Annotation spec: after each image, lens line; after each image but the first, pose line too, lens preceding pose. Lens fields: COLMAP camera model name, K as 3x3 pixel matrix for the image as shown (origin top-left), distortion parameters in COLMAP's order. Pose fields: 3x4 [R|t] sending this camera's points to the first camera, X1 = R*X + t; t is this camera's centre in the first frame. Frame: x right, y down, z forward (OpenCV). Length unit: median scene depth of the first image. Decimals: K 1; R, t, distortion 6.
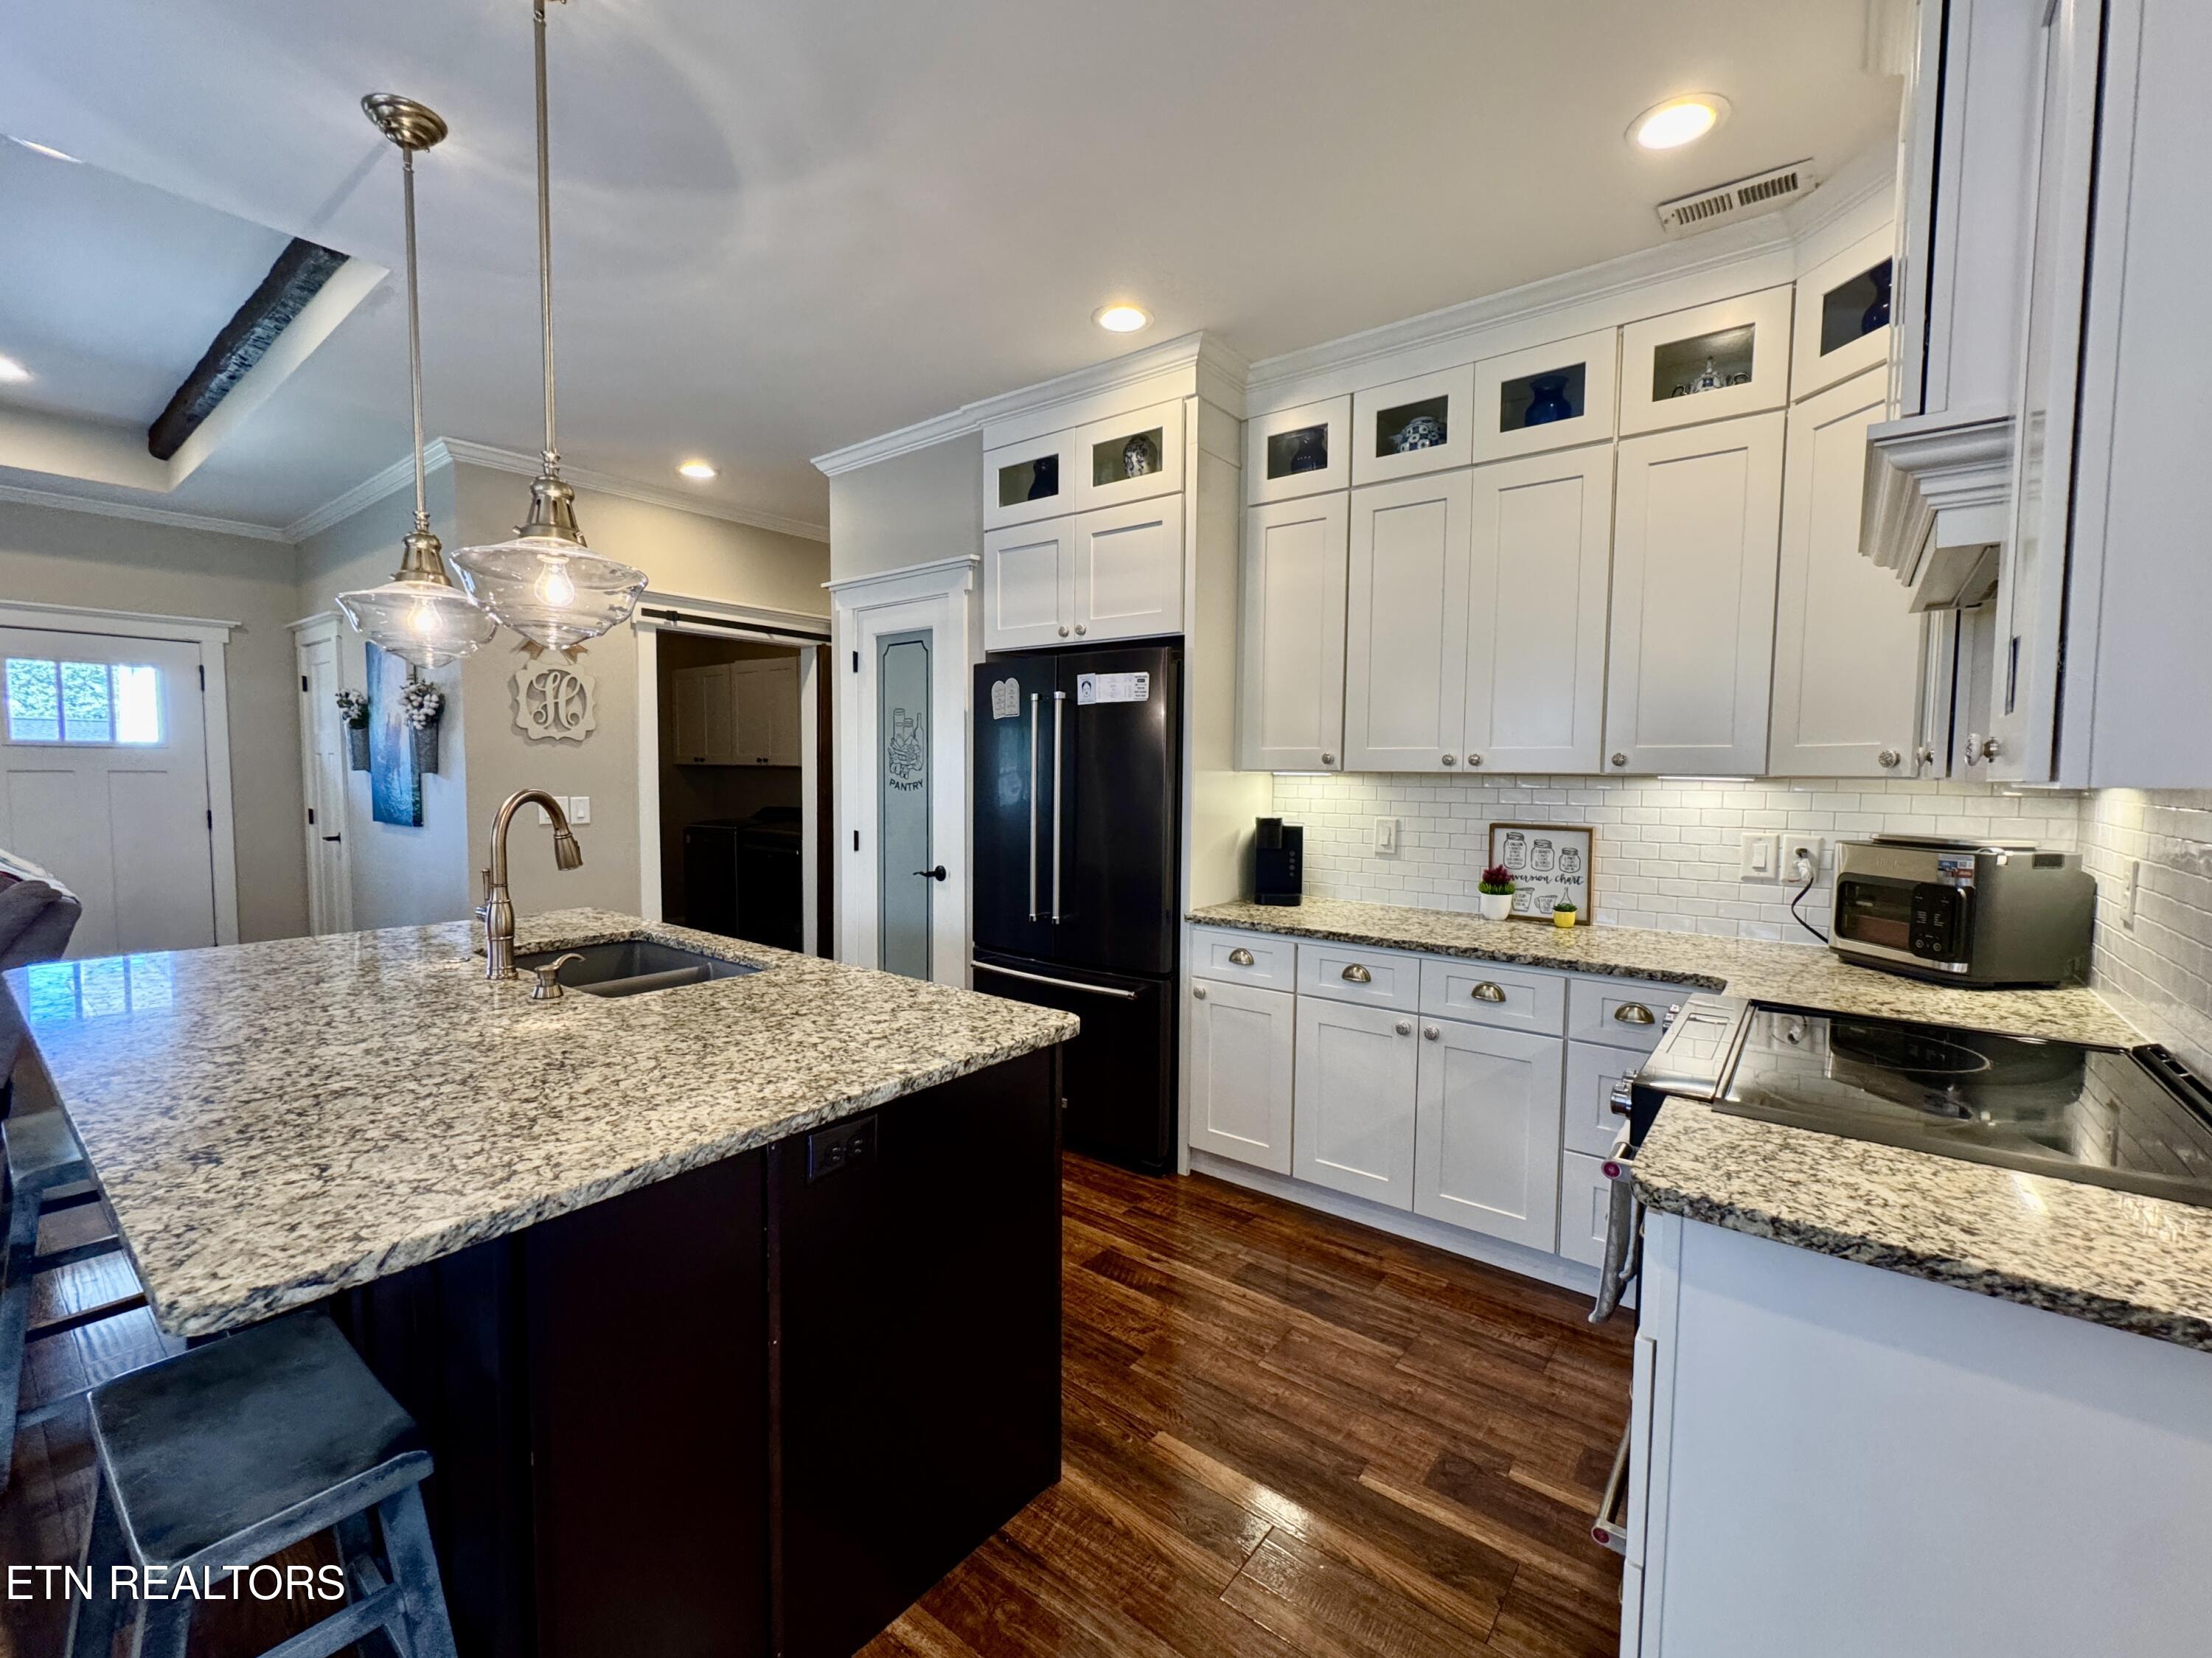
lens RADIAL K [[930.0, 0, 1118.2], [0, 930.0, 837.9], [0, 0, 1]] dist [-0.010524, 0.002095]
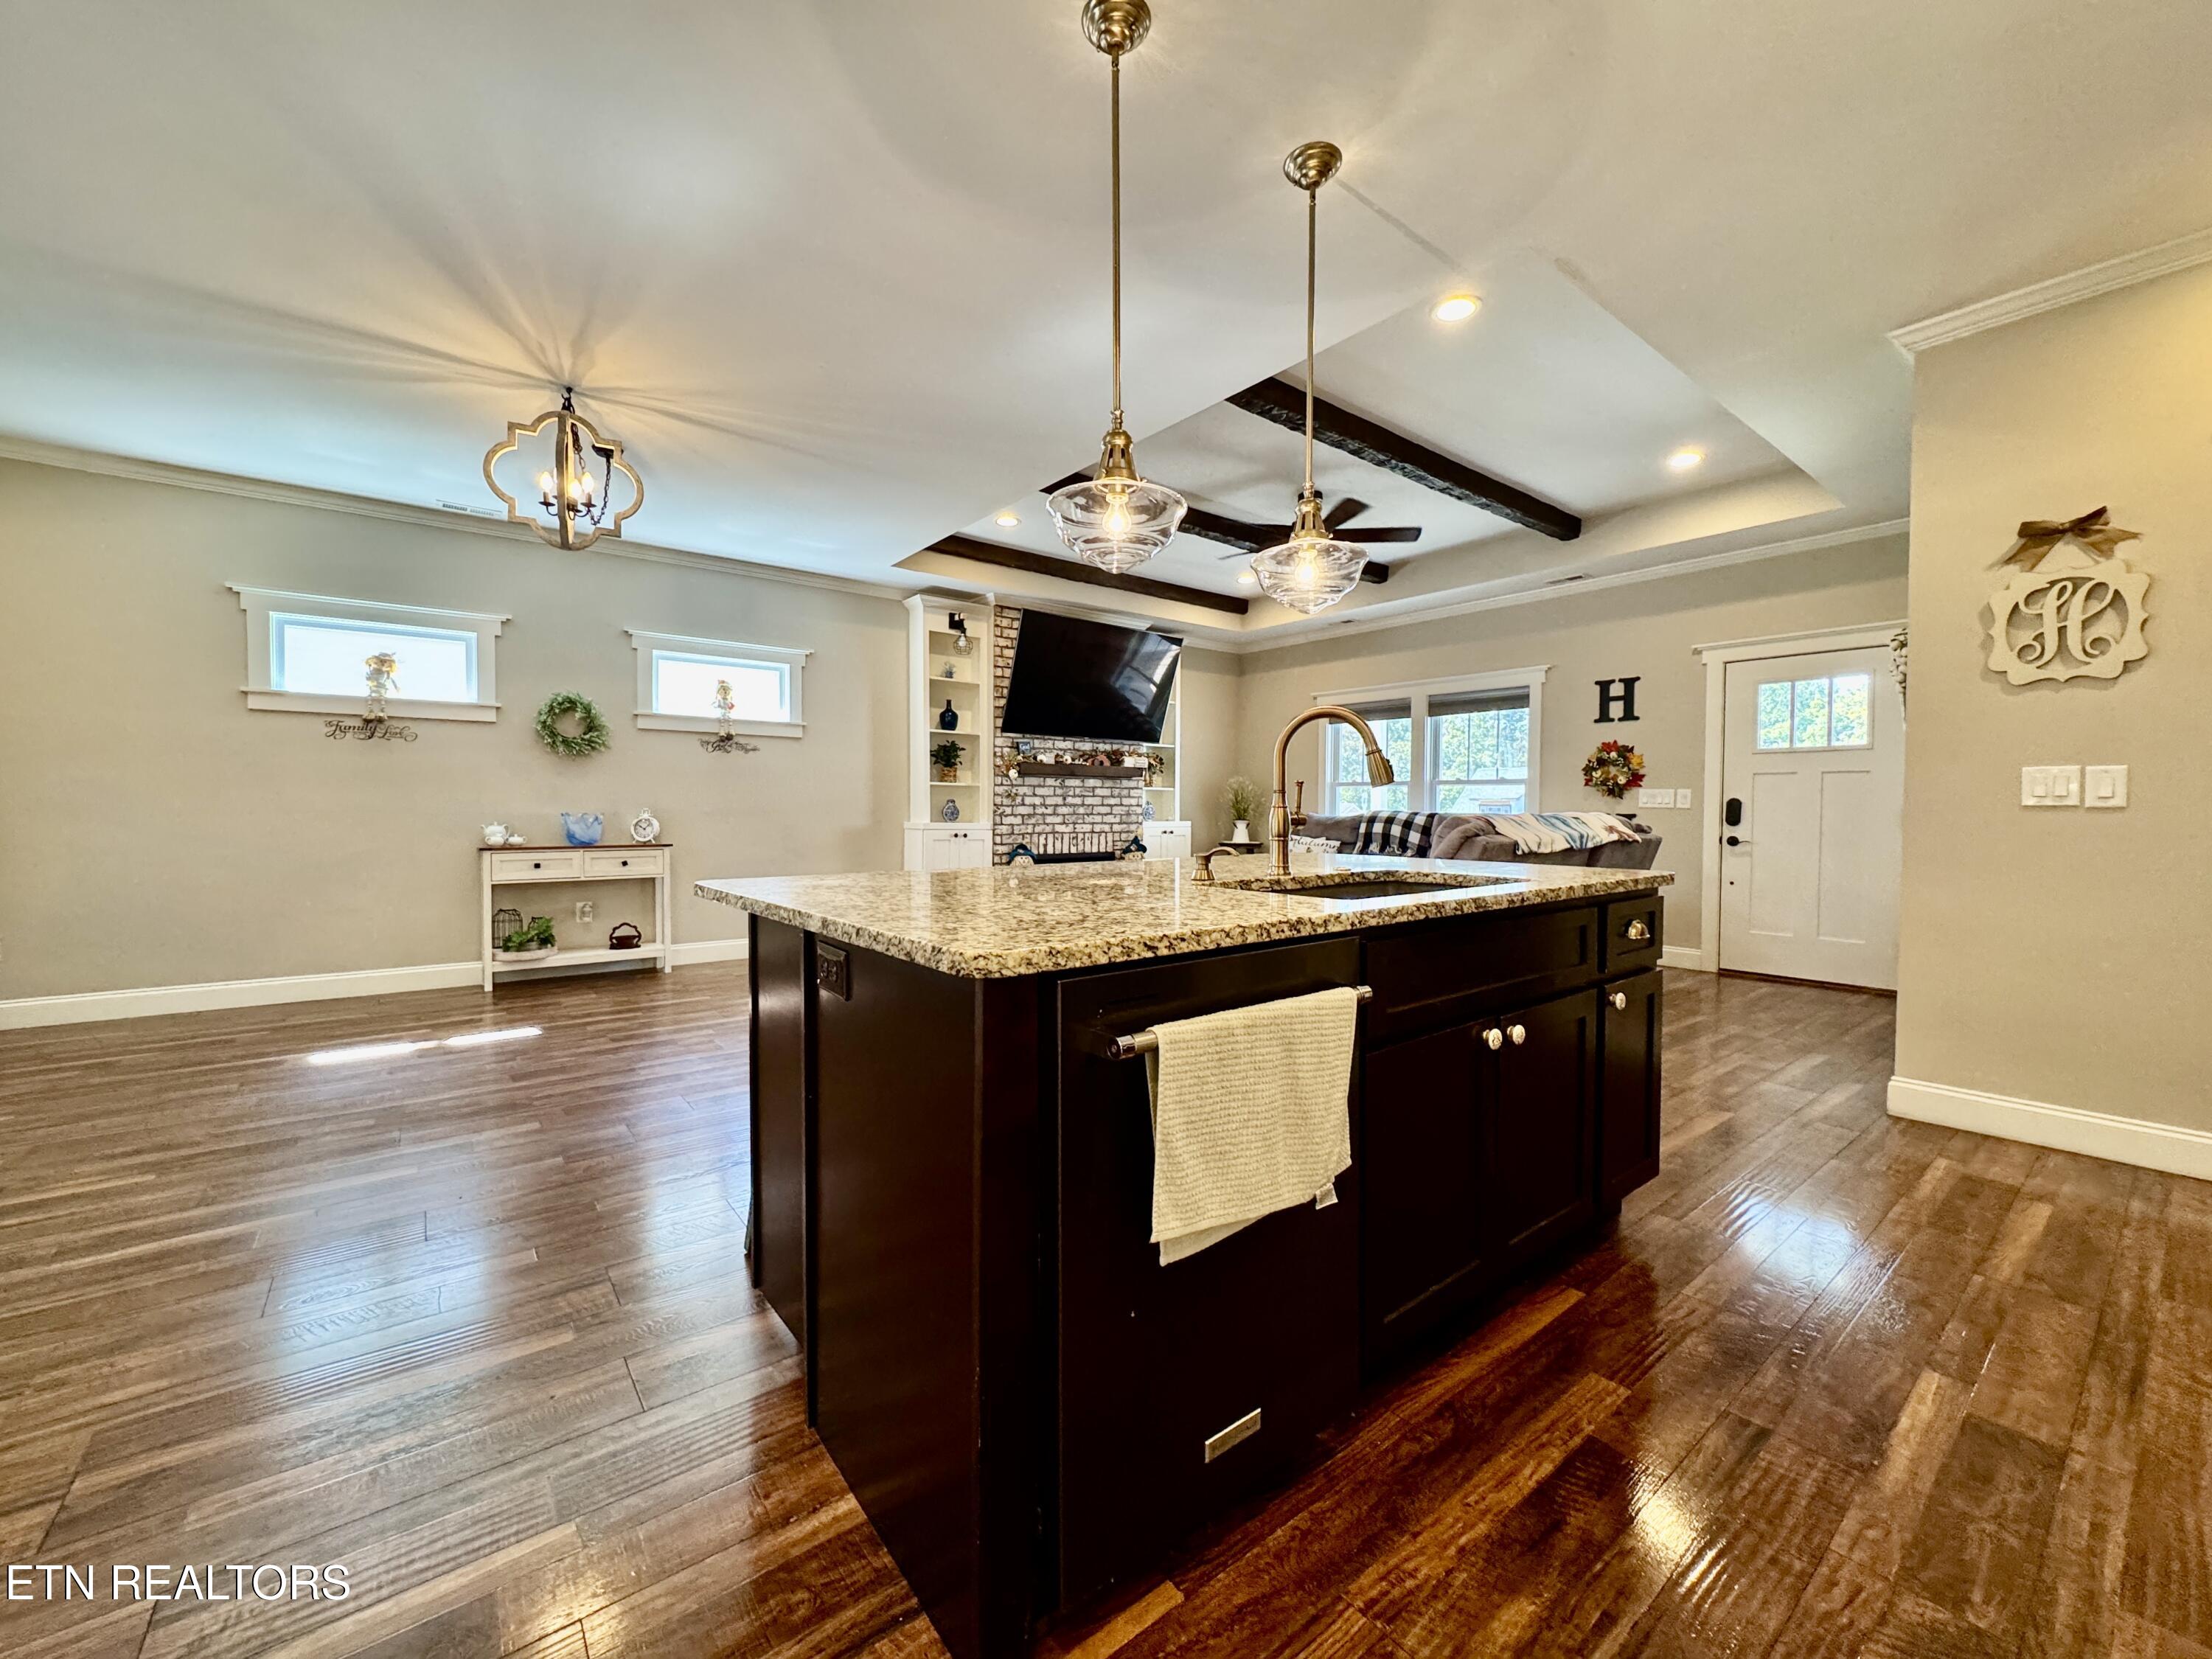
lens RADIAL K [[889.4, 0, 1117.0], [0, 889.4, 837.4], [0, 0, 1]] dist [0.002184, -0.001380]
pose [[-0.240870, 0.018737, -0.970376, 0.263733], [-0.077233, 0.996273, 0.038408, 0.048661], [0.967479, 0.084197, -0.238526, 0.653560]]
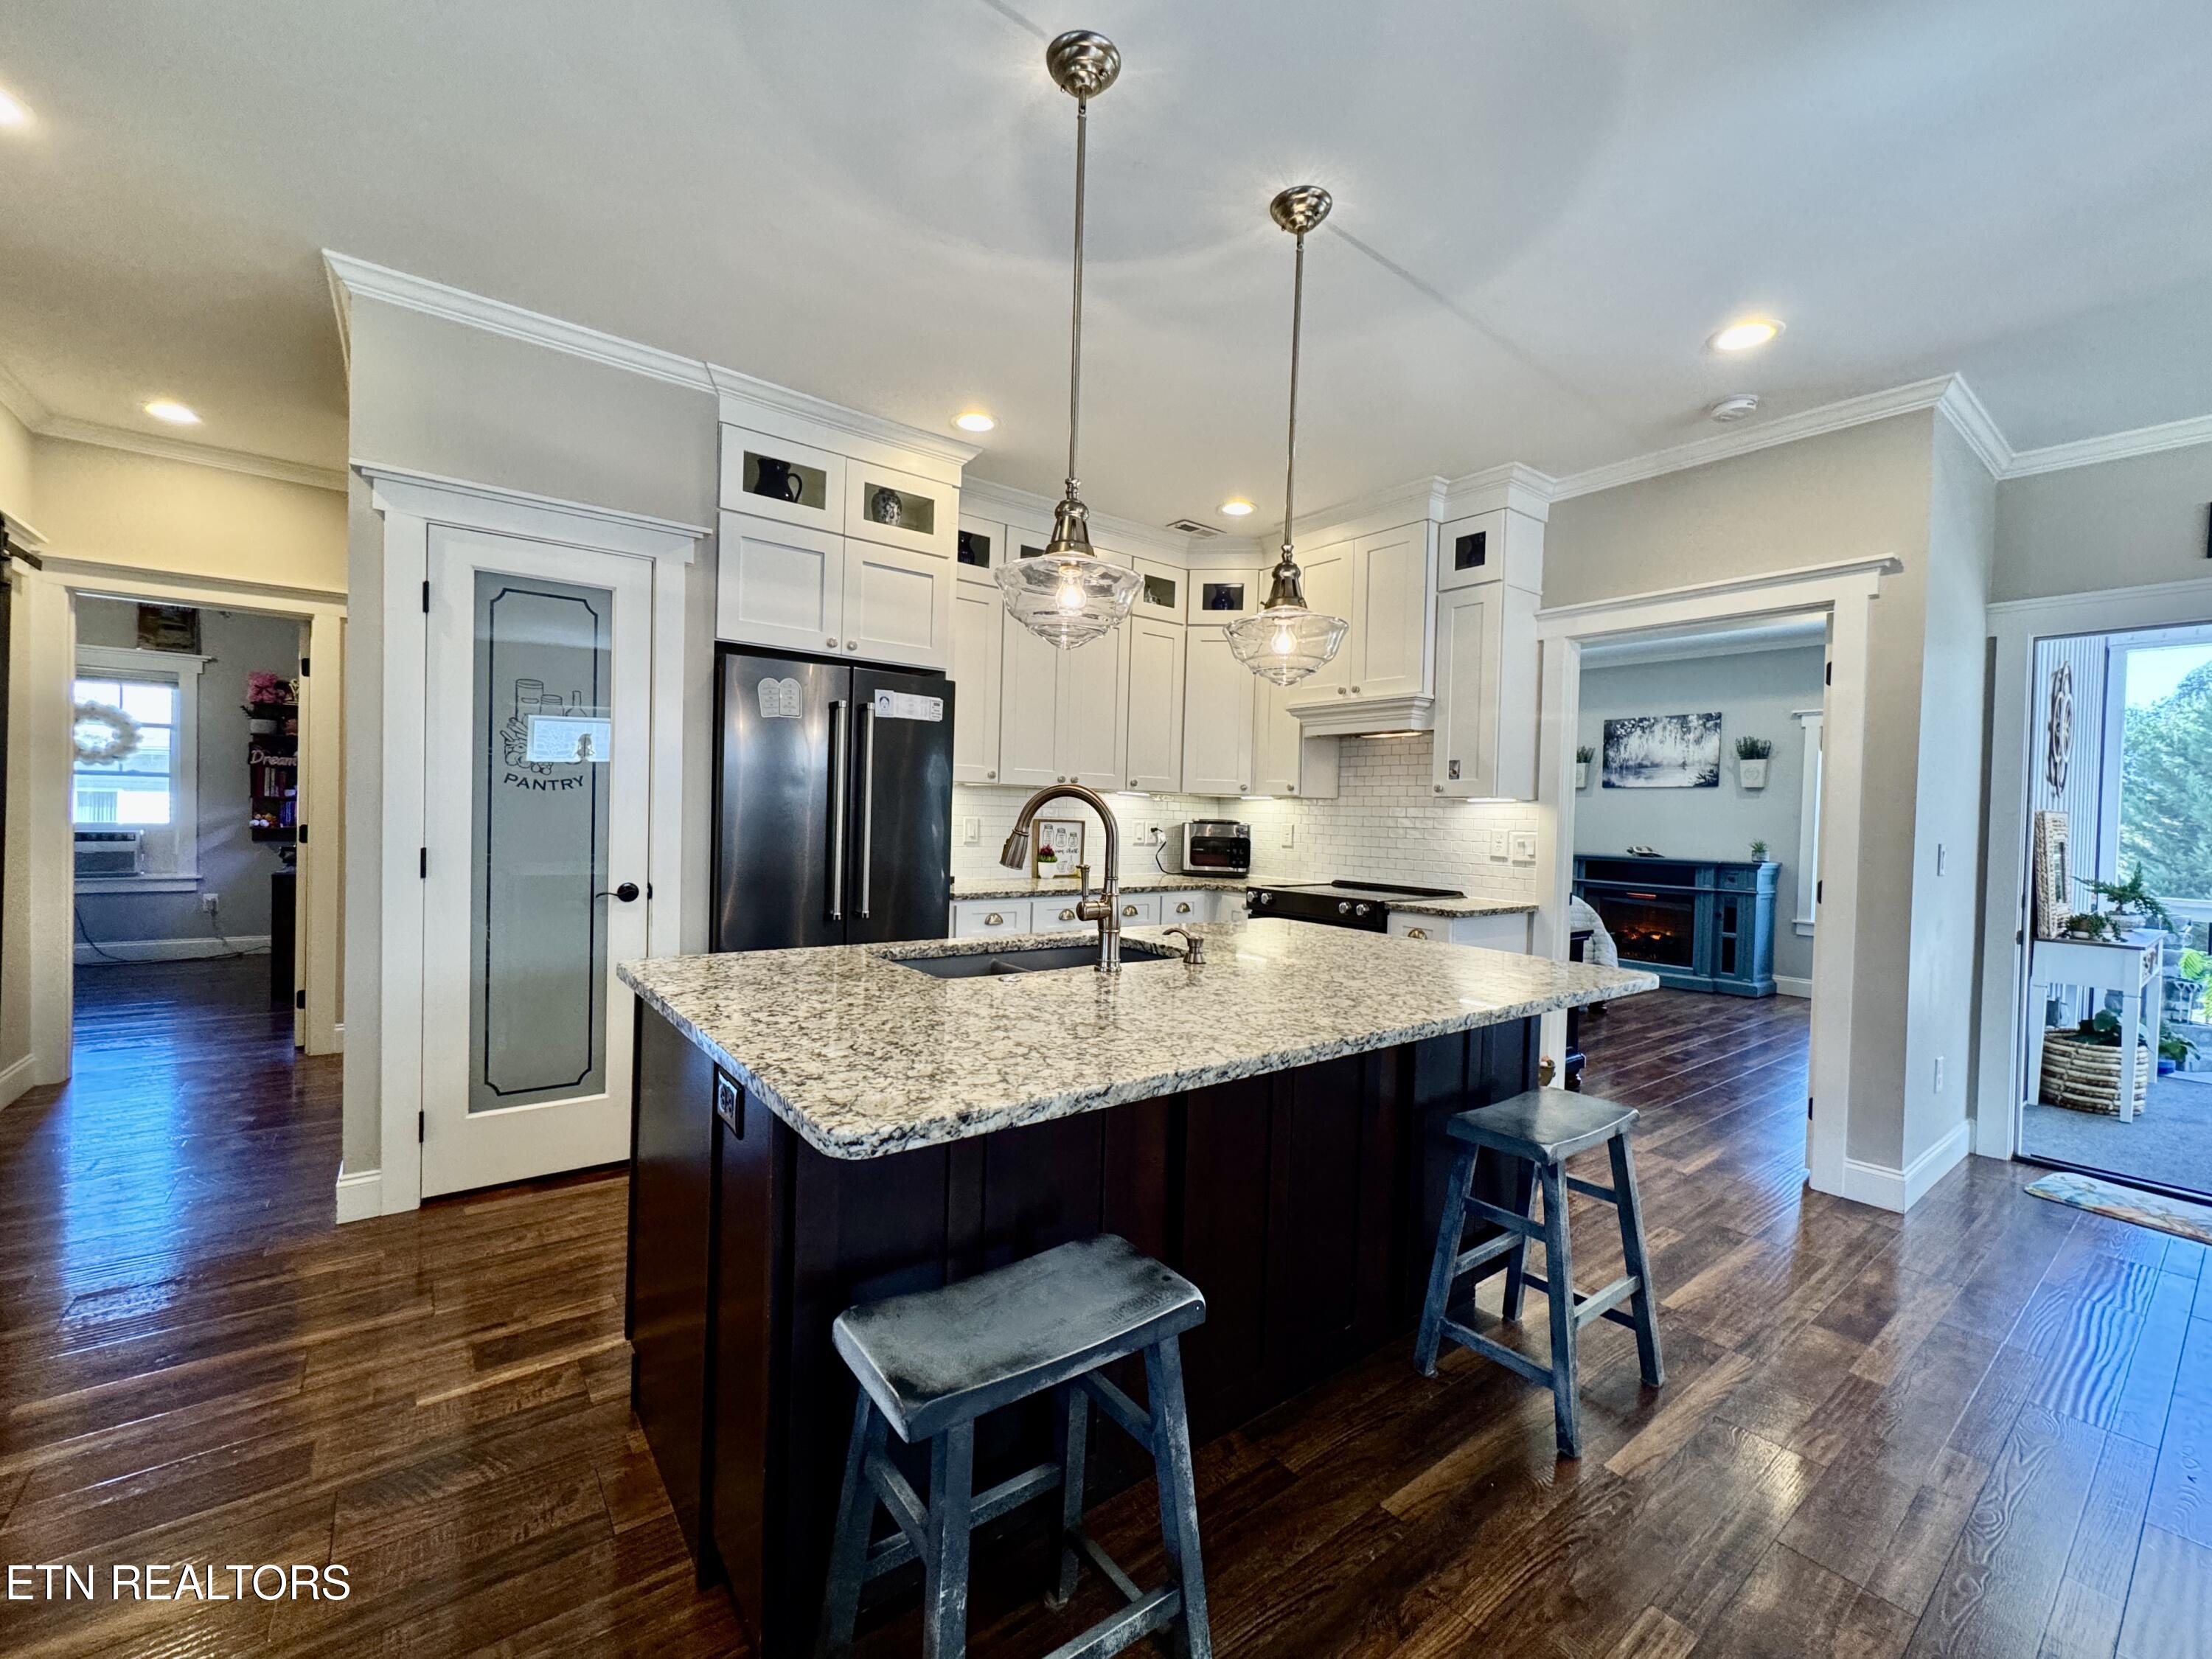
lens RADIAL K [[889.4, 0, 1131.8], [0, 889.4, 836.2], [0, 0, 1]] dist [0.002184, -0.001380]
pose [[0.247910, -0.028790, 0.968355, -0.988384], [0.043990, 0.998862, 0.018435, -0.007384], [-0.967784, 0.038028, 0.248894, 0.444444]]
